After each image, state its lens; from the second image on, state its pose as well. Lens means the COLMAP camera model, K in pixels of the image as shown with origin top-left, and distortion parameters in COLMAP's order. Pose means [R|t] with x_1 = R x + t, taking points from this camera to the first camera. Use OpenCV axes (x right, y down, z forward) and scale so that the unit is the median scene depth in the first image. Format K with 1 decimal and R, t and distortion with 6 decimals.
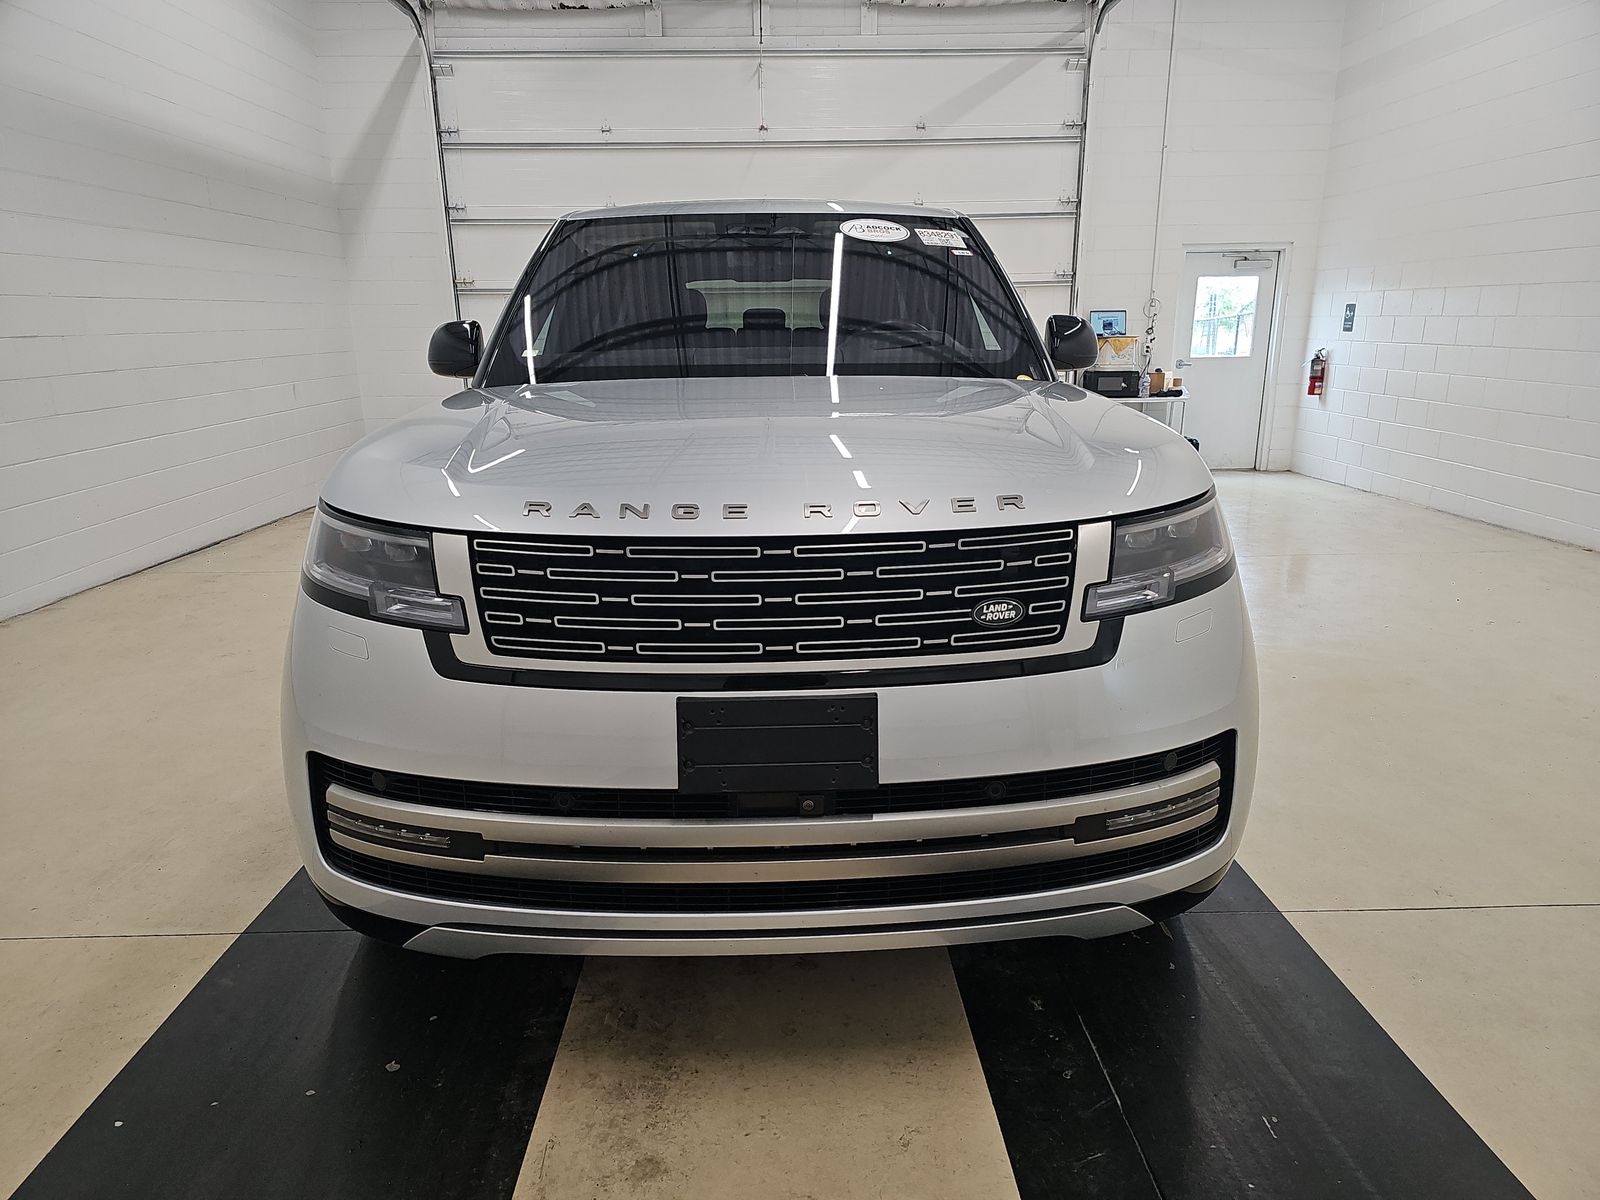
lens RADIAL K [[1064.1, 0, 821.4], [0, 1064.1, 611.0], [0, 0, 1]] dist [0.030376, -0.014570]
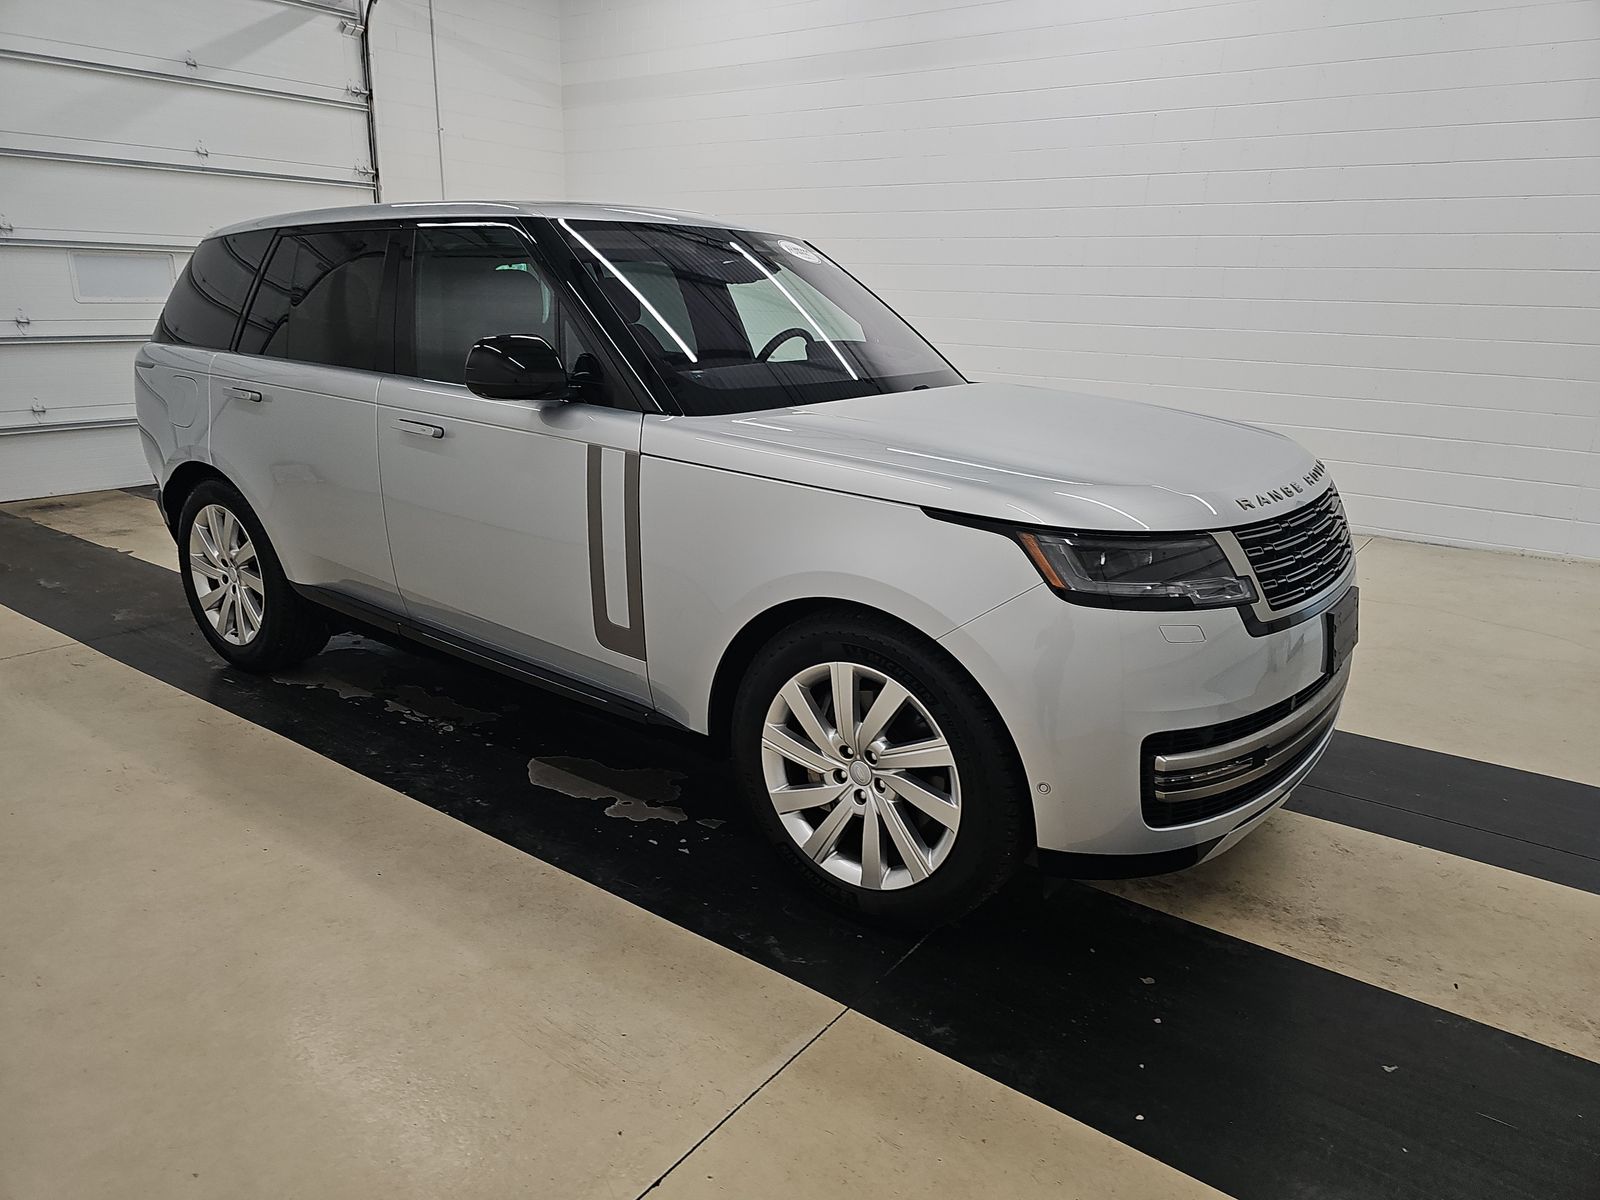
lens RADIAL K [[1064.1, 0, 787.9], [0, 1064.1, 589.6], [0, 0, 1]] dist [0.030376, -0.014570]
pose [[0.620617, -0.191399, 0.760396, -0.348316], [0.176407, 0.978972, 0.102438, -0.047651], [-0.764013, 0.070564, 0.641331, 0.118497]]
